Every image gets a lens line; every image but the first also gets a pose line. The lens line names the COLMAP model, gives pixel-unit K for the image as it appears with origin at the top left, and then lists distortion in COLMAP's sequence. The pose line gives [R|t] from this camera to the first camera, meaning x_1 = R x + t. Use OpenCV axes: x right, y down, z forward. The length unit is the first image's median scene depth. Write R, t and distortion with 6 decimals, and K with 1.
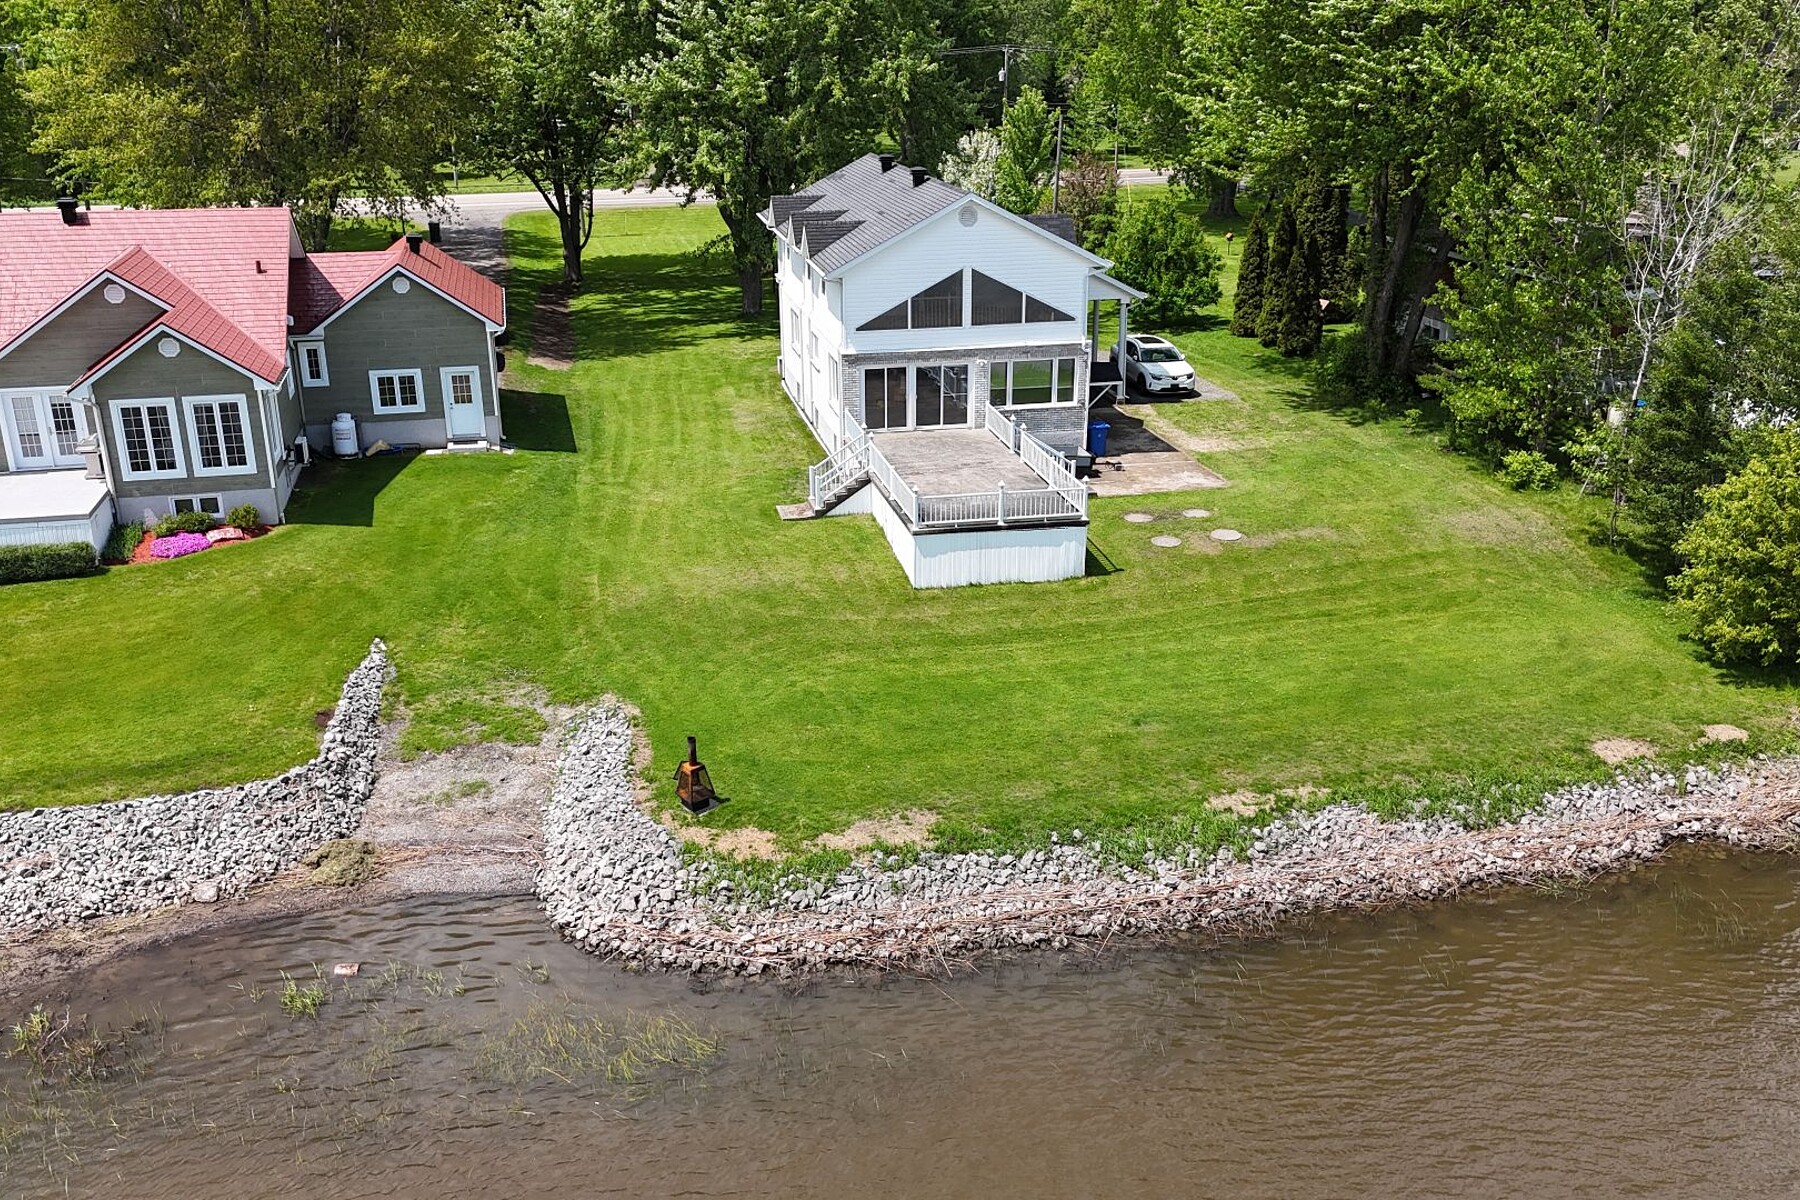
lens RADIAL K [[1572.7, 0, 900.7], [0, 1572.7, 602.0], [0, 0, 1]] dist [0.070362, -0.082347]
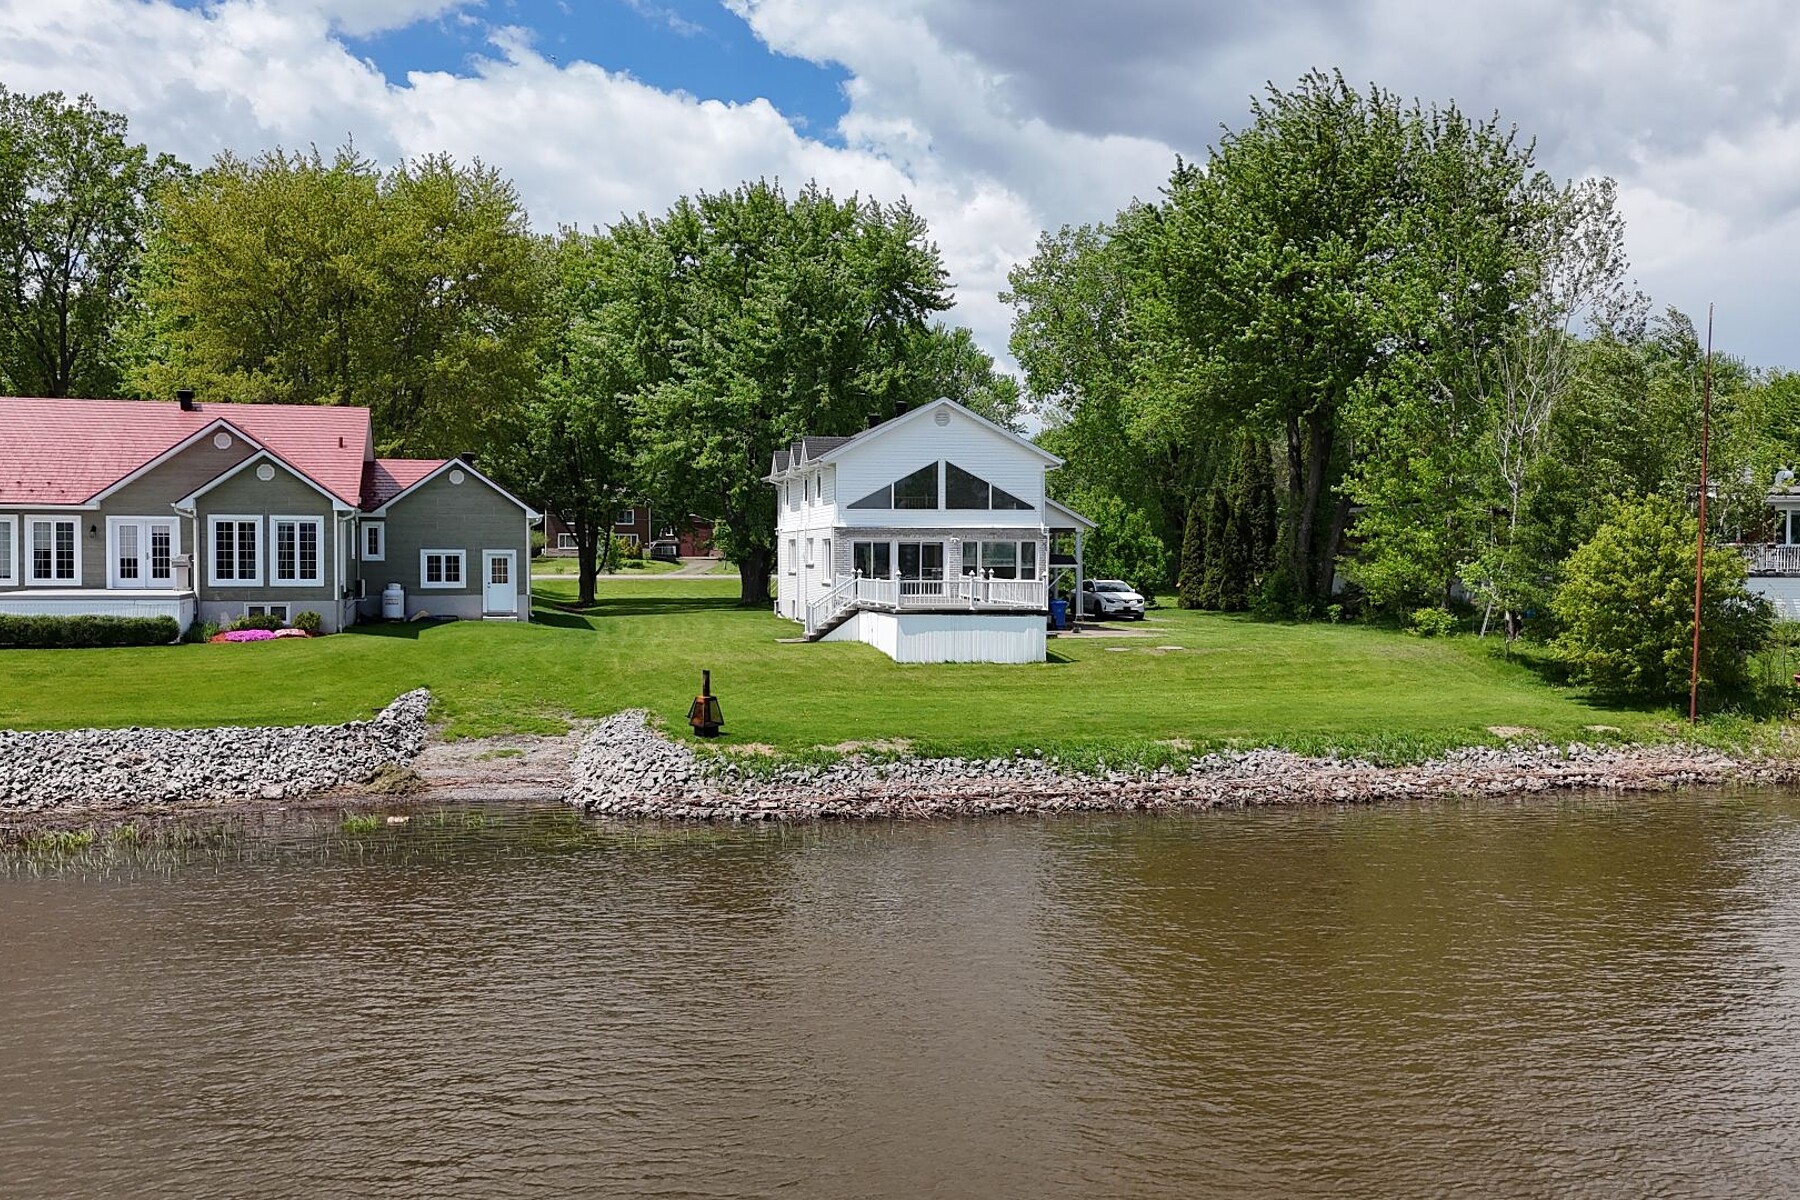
lens RADIAL K [[1572.7, 0, 900.1], [0, 1572.7, 603.0], [0, 0, 1]] dist [0.070362, -0.082347]
pose [[0.999910, 0.006470, 0.011755, -0.002224], [-0.002385, 0.947836, -0.318750, 0.296855], [-0.013204, 0.318694, 0.947766, -0.089008]]
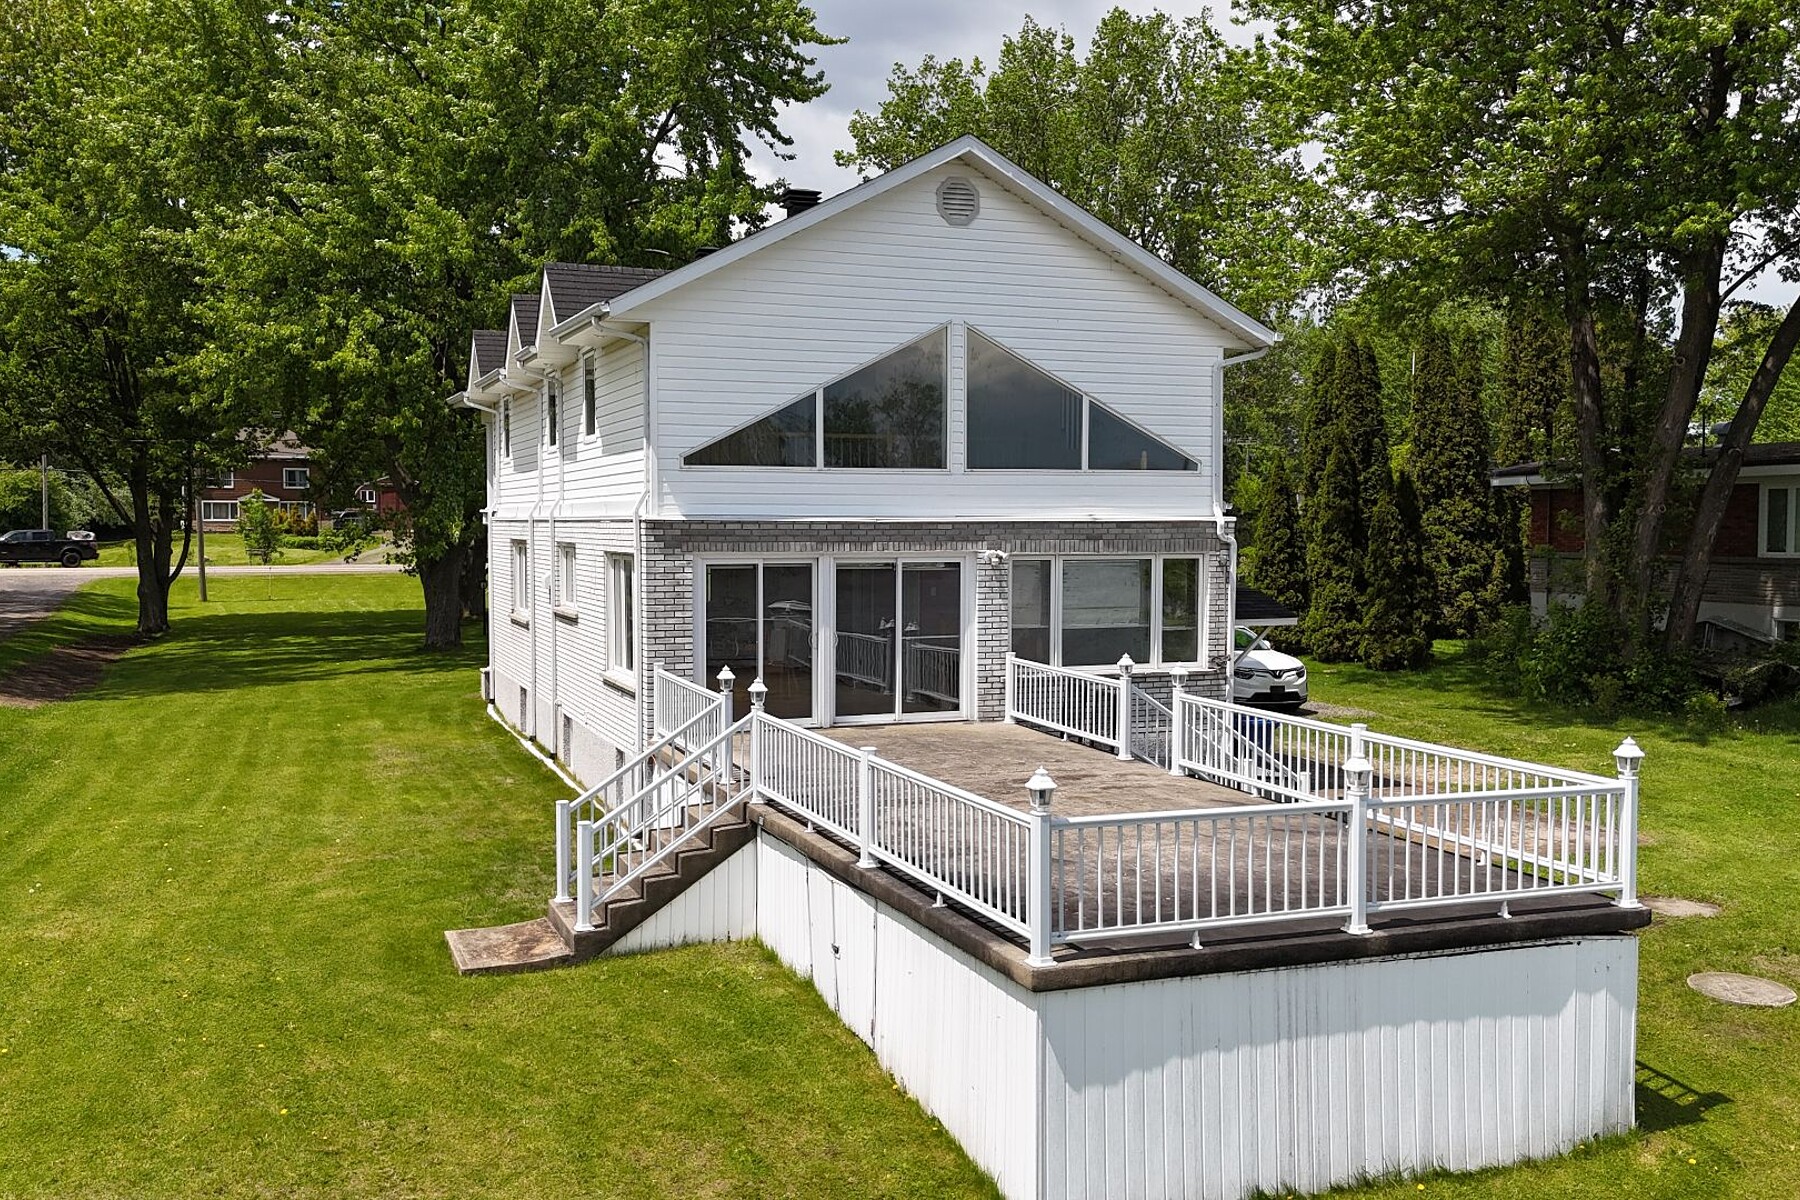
lens RADIAL K [[1572.7, 0, 903.5], [0, 1572.7, 589.2], [0, 0, 1]] dist [0.070362, -0.082347]
pose [[0.984829, -0.001093, 0.173524, -0.047069], [0.053900, 0.952445, -0.299905, -0.028453], [-0.164944, 0.304708, 0.938055, 0.720137]]
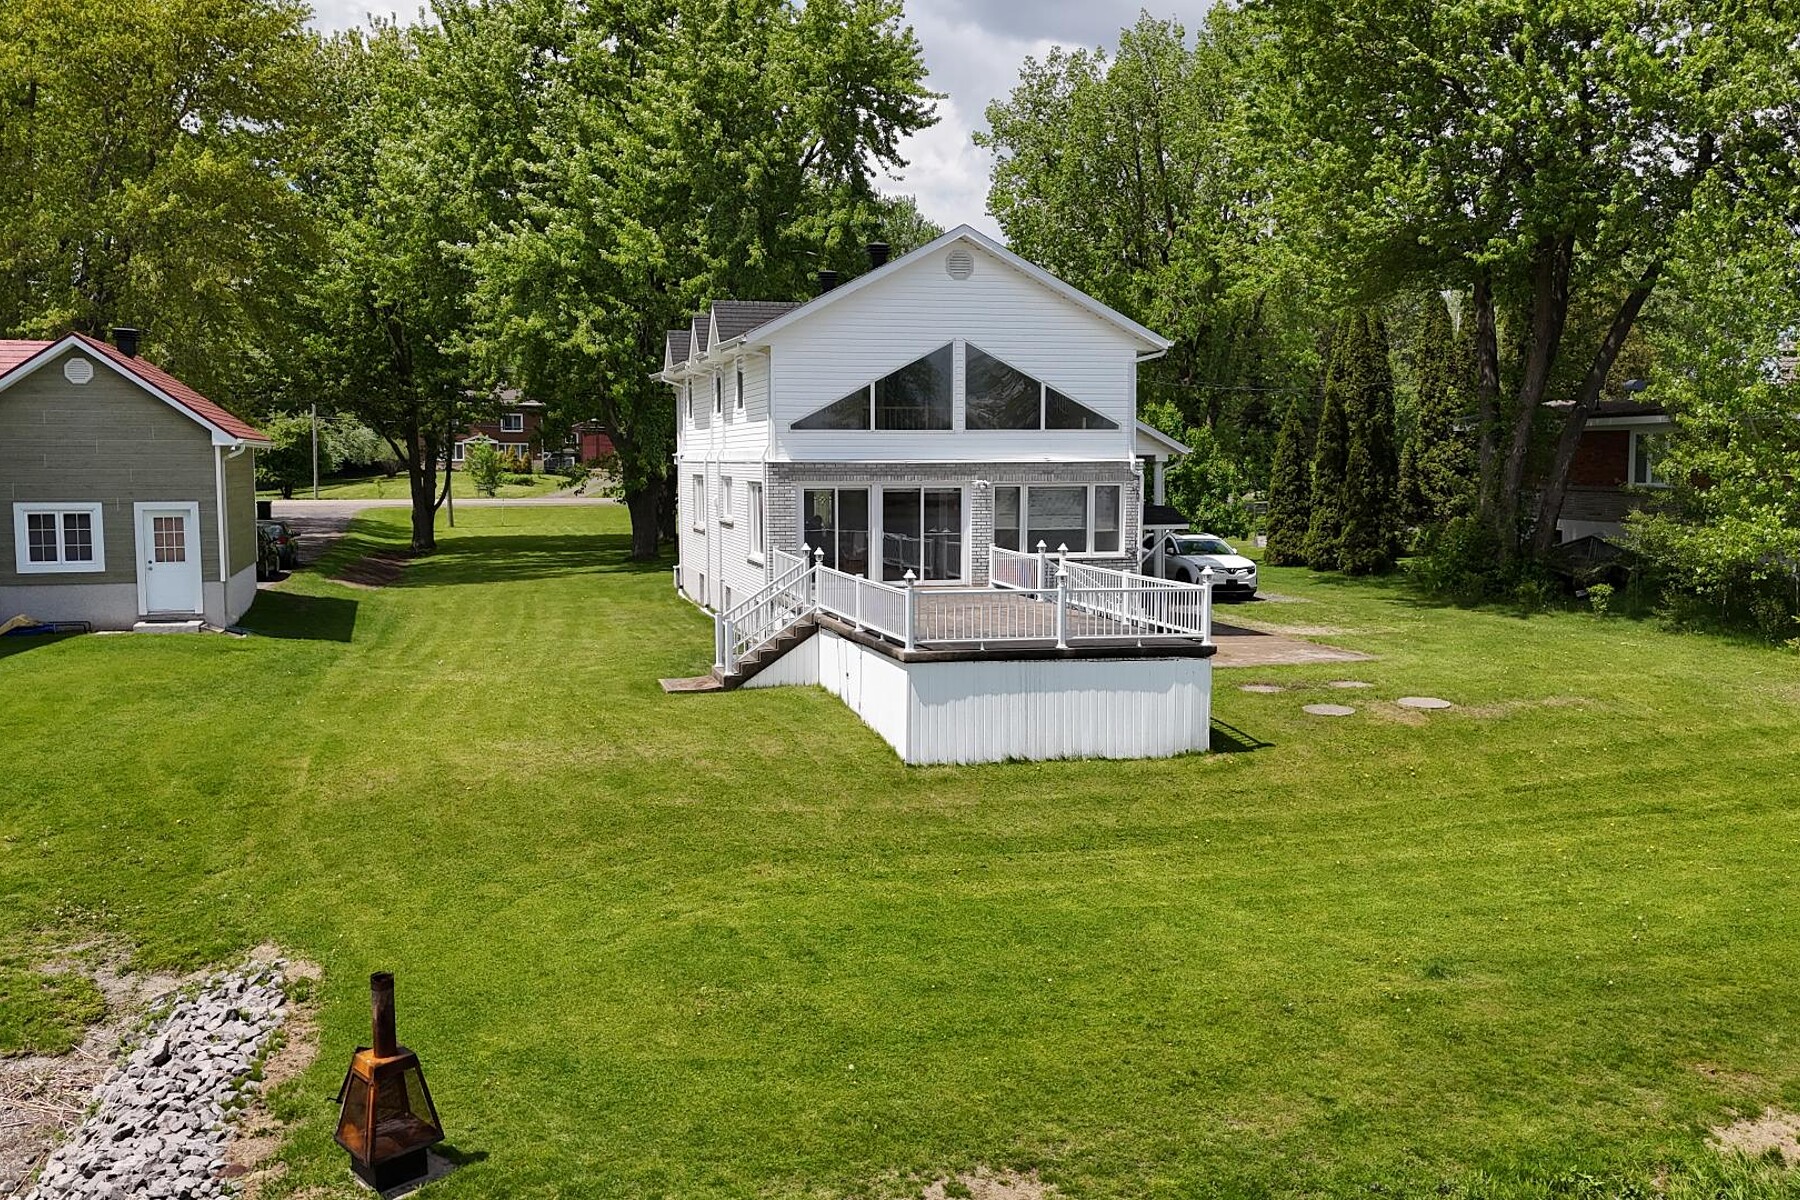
lens RADIAL K [[1572.7, 0, 900.2], [0, 1572.7, 588.5], [0, 0, 1]] dist [0.070362, -0.082347]
pose [[0.998284, -0.000695, 0.058553, -0.023768], [0.016312, 0.963649, -0.266674, 0.072420], [-0.056239, 0.267171, 0.962007, 0.440936]]
